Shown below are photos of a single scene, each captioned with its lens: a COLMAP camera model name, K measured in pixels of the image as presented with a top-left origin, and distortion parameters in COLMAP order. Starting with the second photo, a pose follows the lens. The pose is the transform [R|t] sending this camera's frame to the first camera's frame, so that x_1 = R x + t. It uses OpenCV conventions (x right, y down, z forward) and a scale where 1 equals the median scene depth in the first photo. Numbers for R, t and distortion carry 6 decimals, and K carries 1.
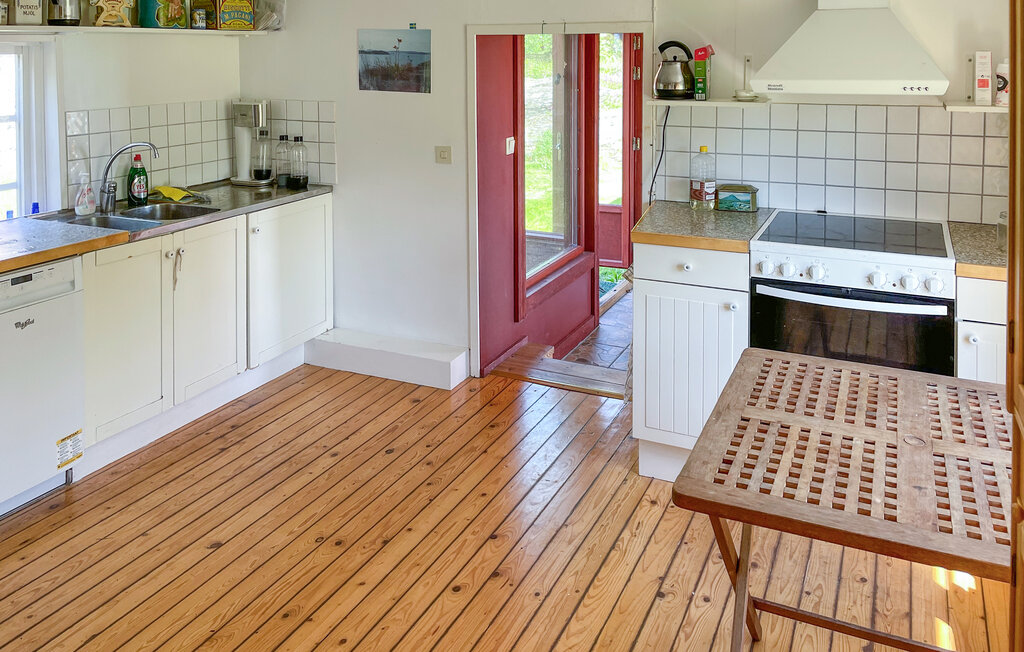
lens RADIAL K [[803.3, 0, 512.0], [0, 803.3, 326.0], [0, 0, 1]] dist [0.043490, 0.000026]
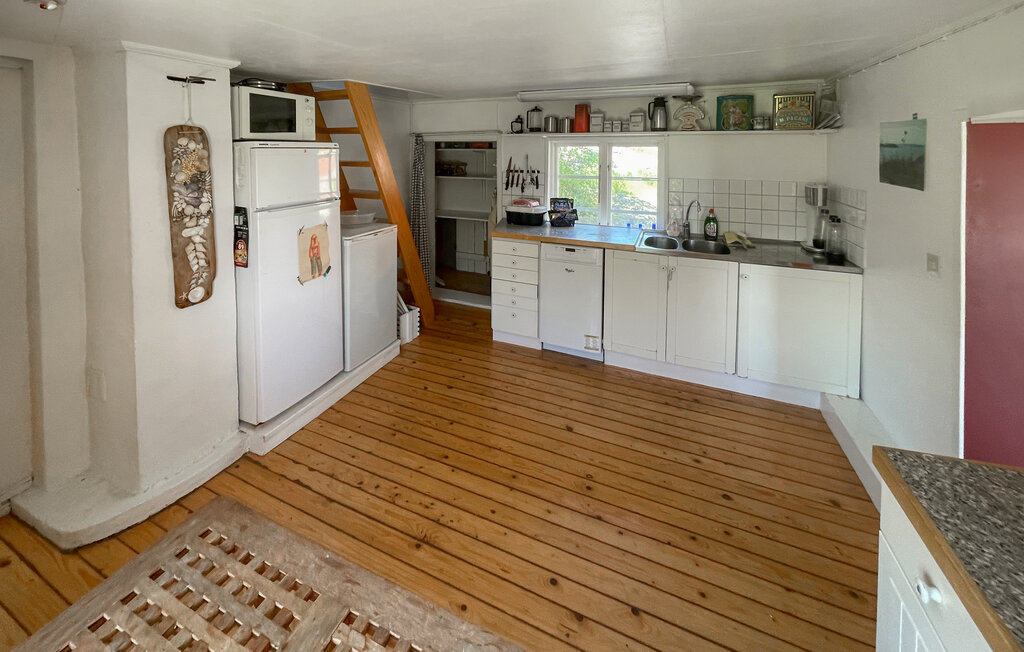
lens RADIAL K [[425.0, 0, 510.7], [0, 425.0, 236.1], [0, 0, 1]] dist [-0.001158, -0.000087]
pose [[0.010690, 0.209887, -0.977667, 0.367057], [-0.333818, 0.922381, 0.194368, -0.203864], [0.942577, 0.324285, 0.079924, 0.620819]]
